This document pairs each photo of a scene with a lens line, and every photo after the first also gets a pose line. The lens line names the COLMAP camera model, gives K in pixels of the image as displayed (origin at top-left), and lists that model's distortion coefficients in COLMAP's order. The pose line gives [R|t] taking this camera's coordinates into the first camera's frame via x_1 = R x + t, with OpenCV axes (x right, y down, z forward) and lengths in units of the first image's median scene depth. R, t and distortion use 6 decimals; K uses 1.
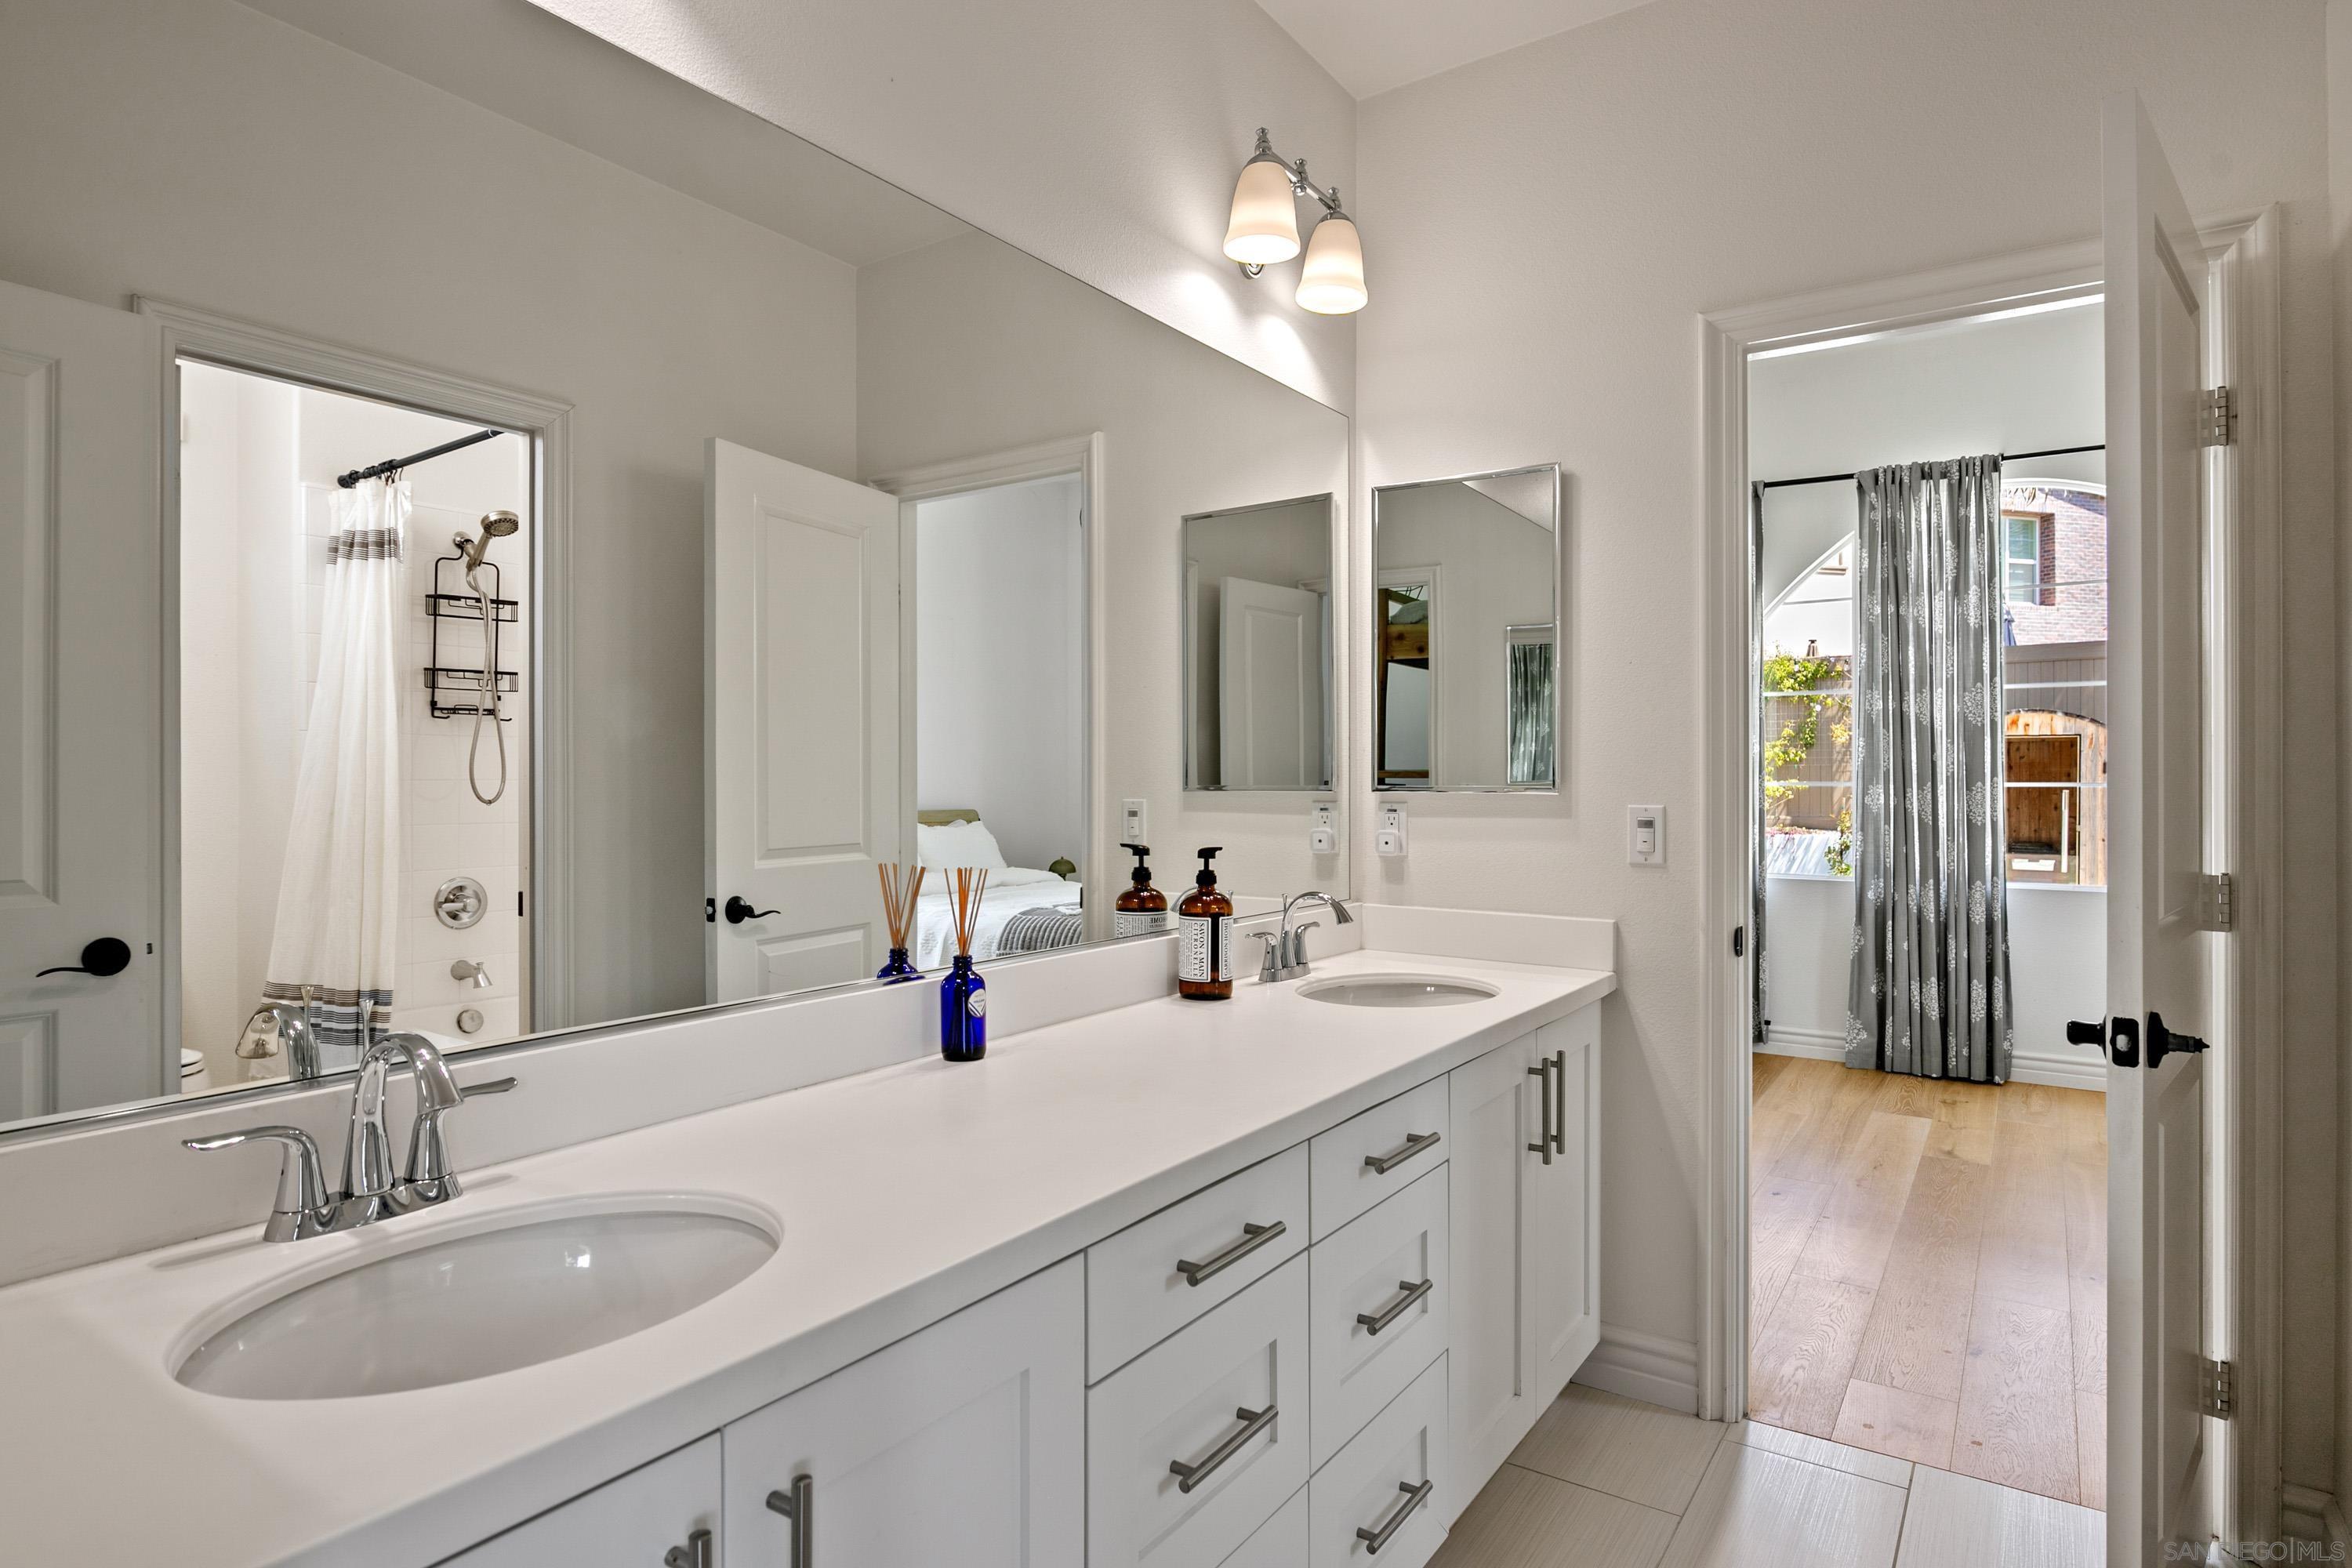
lens RADIAL K [[1272.2, 0, 1174.7], [0, 1272.2, 782.5], [0, 0, 1]] dist [-0.019474, -0.000397]
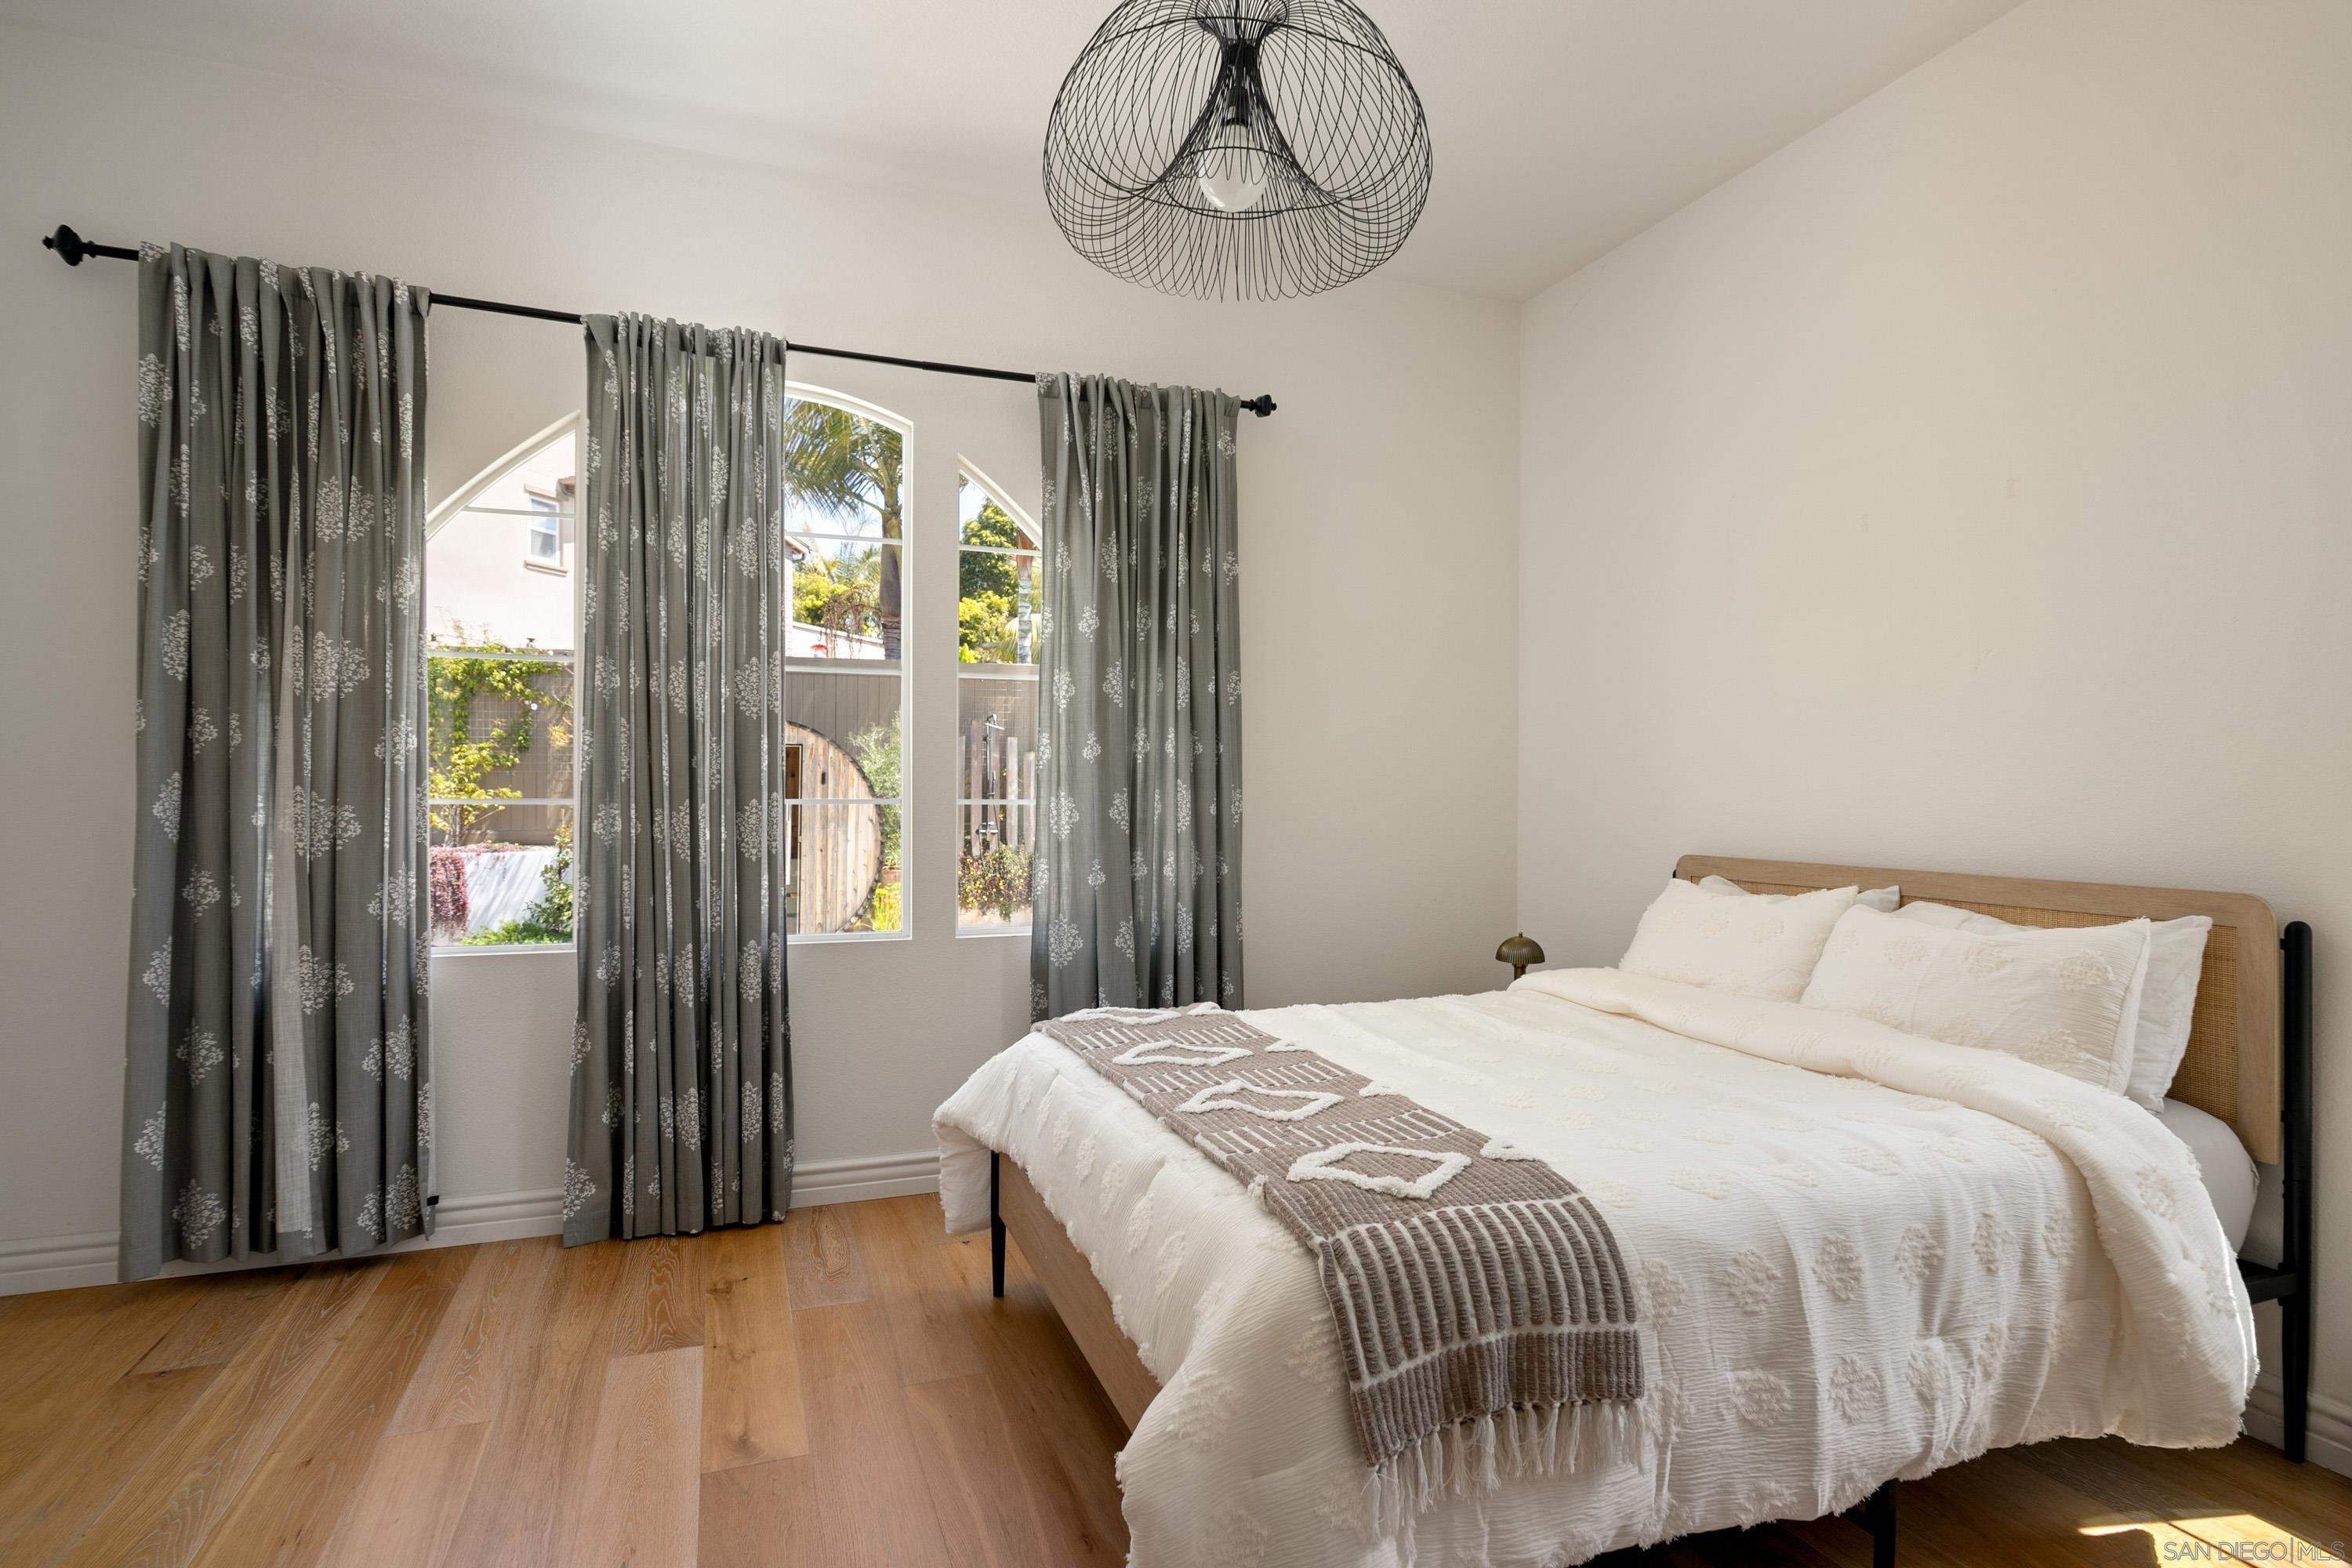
lens RADIAL K [[1172.4, 0, 1175.3], [0, 1172.4, 786.5], [0, 0, 1]] dist [-0.014579, -0.000158]
pose [[0.566330, 0.003871, 0.824170, 0.227686], [-0.002906, 0.999992, -0.002700, -0.006223], [-0.824174, -0.000866, 0.566337, 0.426533]]
